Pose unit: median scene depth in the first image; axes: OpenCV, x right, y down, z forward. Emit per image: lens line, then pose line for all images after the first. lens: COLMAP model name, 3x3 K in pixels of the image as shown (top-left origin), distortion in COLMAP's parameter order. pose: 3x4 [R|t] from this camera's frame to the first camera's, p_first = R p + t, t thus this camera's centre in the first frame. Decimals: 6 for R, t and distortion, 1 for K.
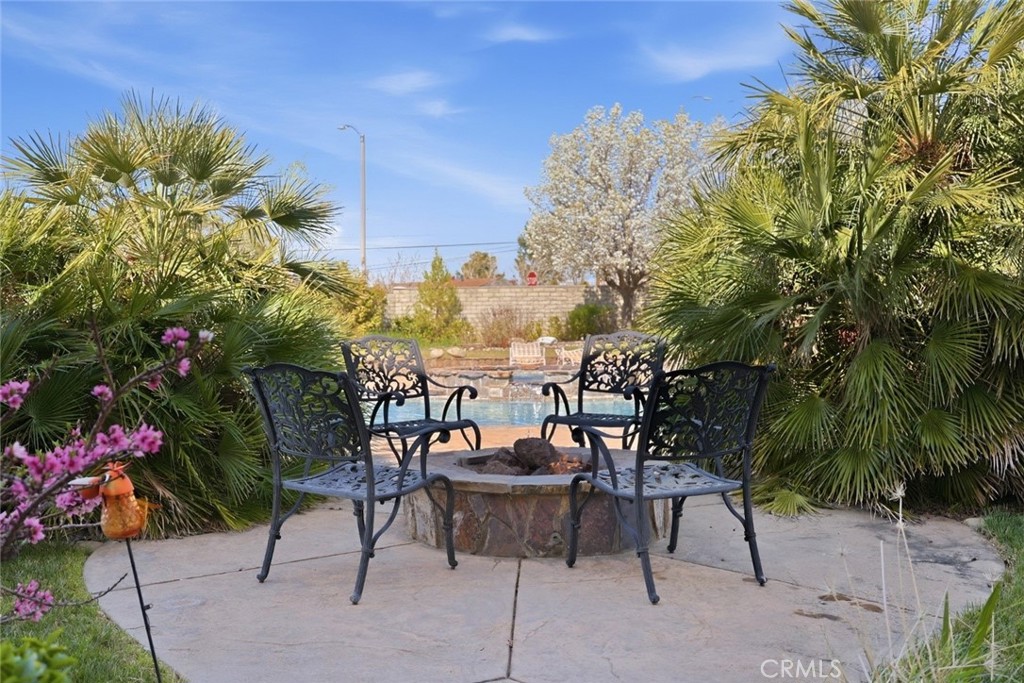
lens RADIAL K [[1005.2, 0, 511.4], [0, 1005.2, 335.2], [0, 0, 1]] dist [-0.011014, 0.000000]
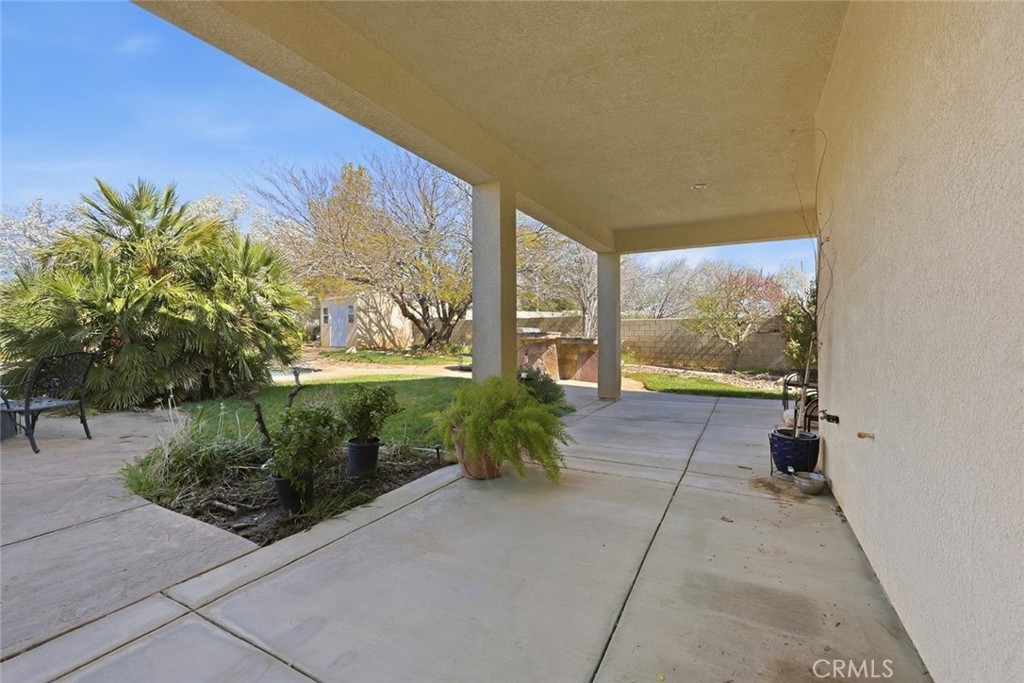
lens RADIAL K [[439.6, 0, 509.9], [0, 439.6, 335.5], [0, 0, 1]] dist [0.000367, -0.000226]
pose [[0.430291, 0.011063, 0.902623, -0.221605], [0.002429, 0.999907, -0.013414, 0.001598], [-0.902687, 0.007964, 0.430224, -0.327609]]
